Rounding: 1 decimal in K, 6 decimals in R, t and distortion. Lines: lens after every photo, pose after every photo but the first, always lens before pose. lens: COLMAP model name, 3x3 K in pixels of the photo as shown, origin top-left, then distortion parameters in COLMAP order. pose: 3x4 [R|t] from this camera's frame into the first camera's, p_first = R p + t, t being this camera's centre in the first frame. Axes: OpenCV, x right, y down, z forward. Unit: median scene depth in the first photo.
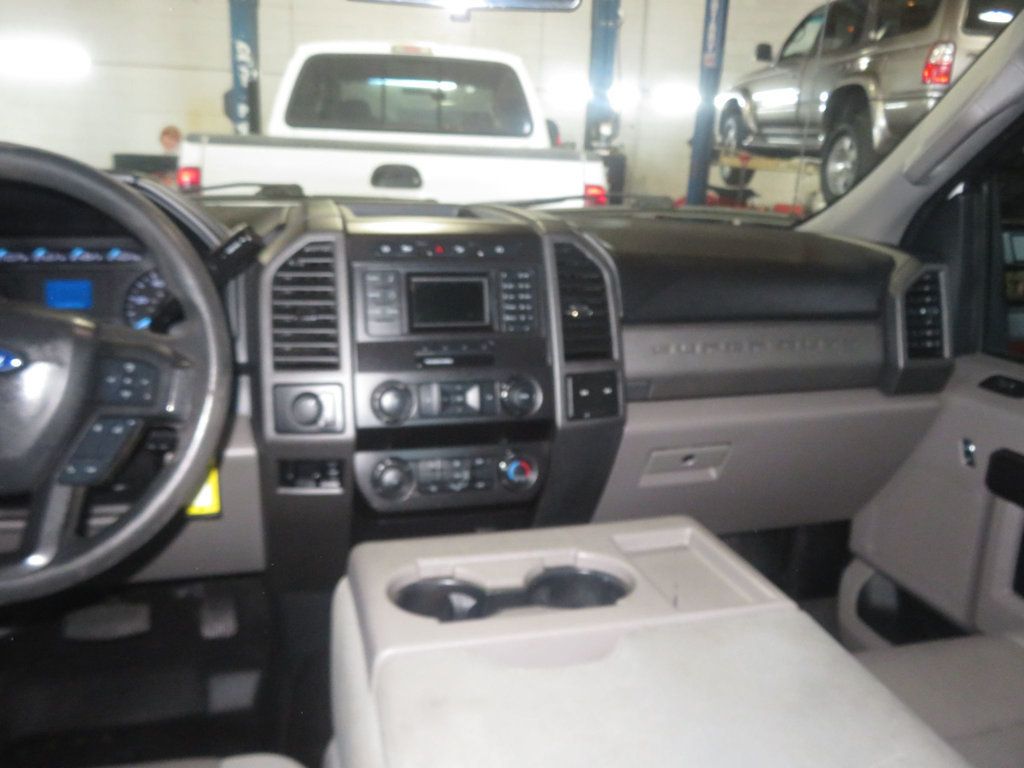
lens RADIAL K [[831.3, 0, 532.6], [0, 831.3, 372.1], [0, 0, 1]] dist [-0.032529, 0.017947]
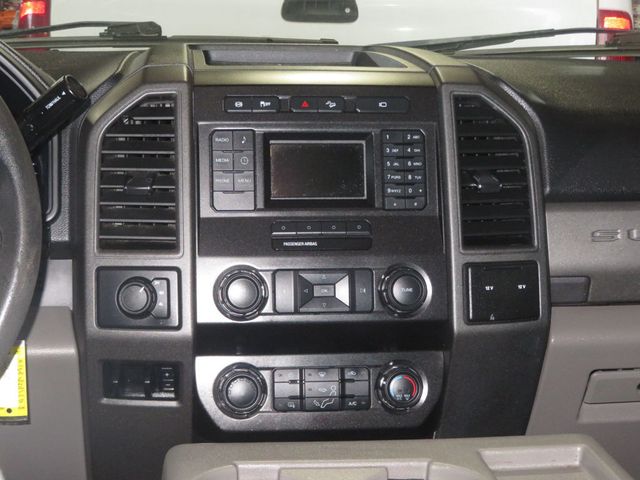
lens RADIAL K [[1311.4, 0, 323.6], [0, 1311.4, 235.1], [0, 0, 1]] dist [0.010056, 0.000000]
pose [[0.984056, 0.011363, -0.177494, 0.127966], [-0.020746, 0.998478, -0.051101, 0.041280], [0.176643, 0.053969, 0.982794, -0.224936]]
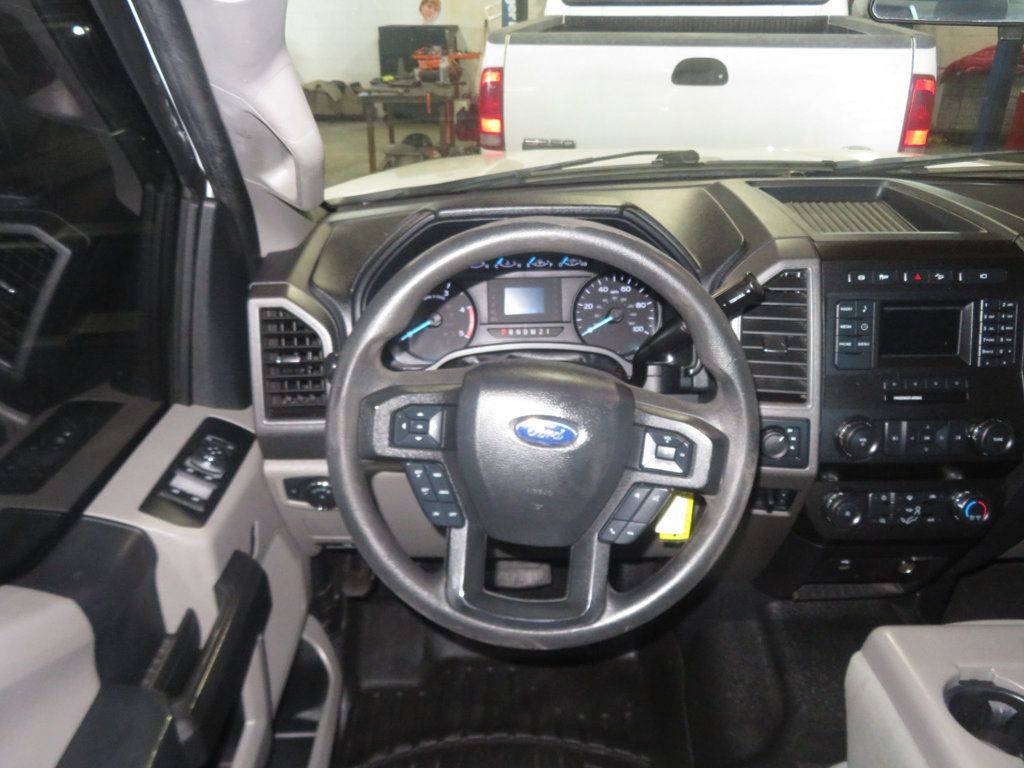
lens RADIAL K [[831.3, 0, 504.1], [0, 831.3, 379.3], [0, 0, 1]] dist [-0.032529, 0.017947]
pose [[0.953332, 0.078547, -0.291528, -0.269289], [-0.027655, 0.984225, 0.174747, -0.179551], [0.300655, -0.158530, 0.940465, -0.024334]]
